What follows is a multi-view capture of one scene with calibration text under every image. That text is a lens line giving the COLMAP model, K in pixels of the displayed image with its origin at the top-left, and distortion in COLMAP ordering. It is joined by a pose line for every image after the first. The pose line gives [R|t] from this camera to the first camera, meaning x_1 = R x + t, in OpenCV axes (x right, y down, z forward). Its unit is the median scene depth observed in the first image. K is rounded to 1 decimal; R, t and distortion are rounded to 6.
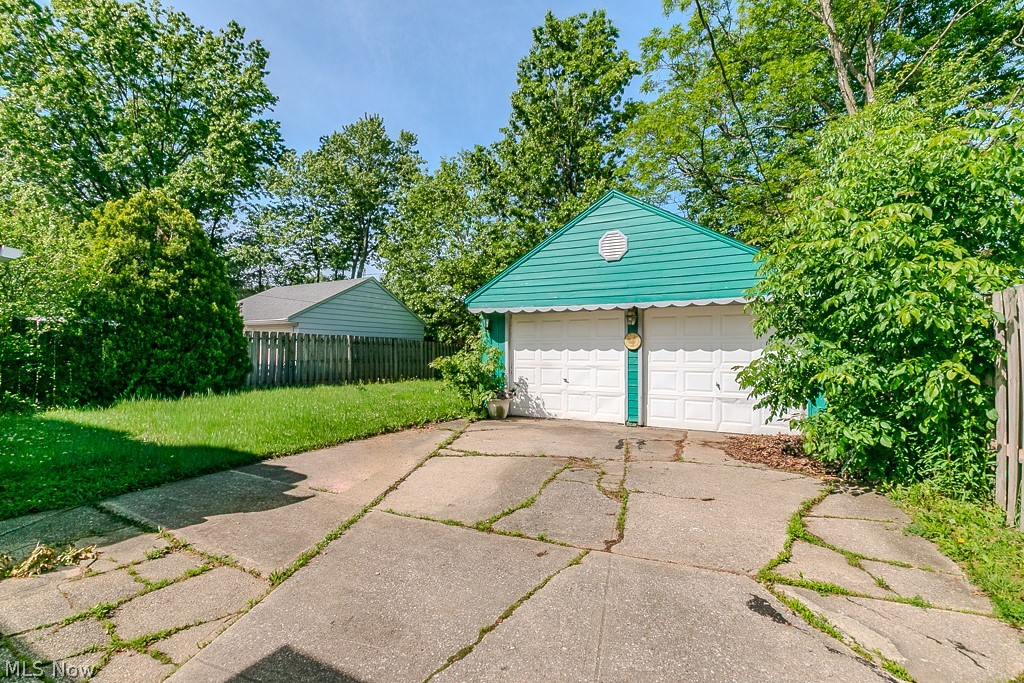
lens RADIAL K [[481.5, 0, 511.5], [0, 481.5, 346.4], [0, 0, 1]] dist [0.003337, 0.000111]
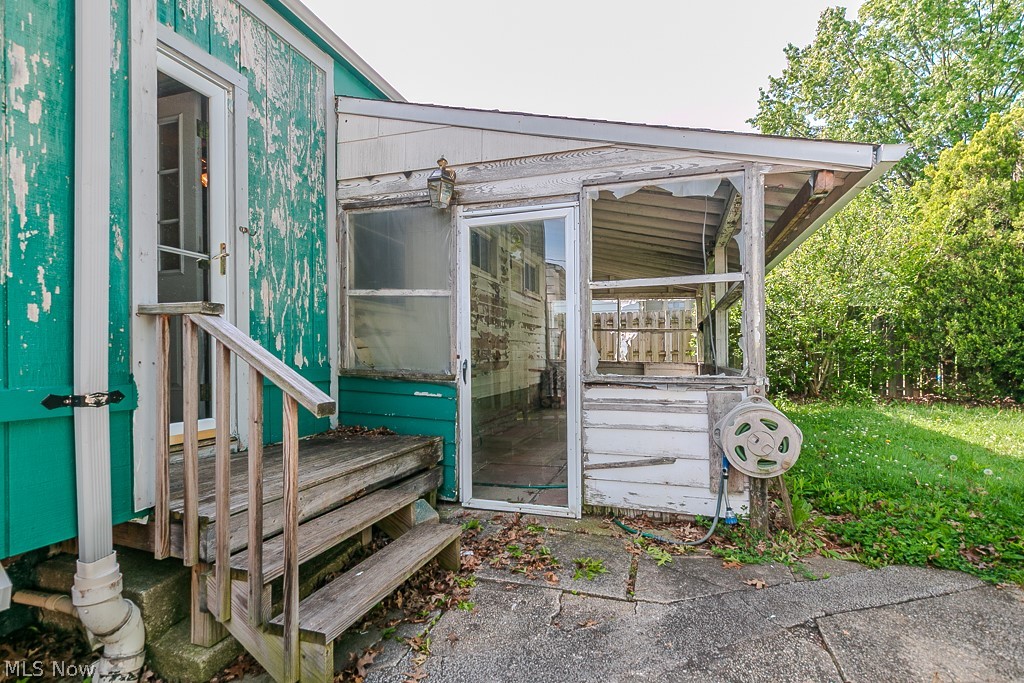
lens RADIAL K [[481.5, 0, 511.6], [0, 481.5, 352.3], [0, 0, 1]] dist [0.003337, 0.000111]
pose [[0.187585, -0.012060, -0.982174, -0.202392], [0.022051, 0.999724, -0.008064, 0.027075], [0.982001, -0.020146, 0.187799, 0.150798]]
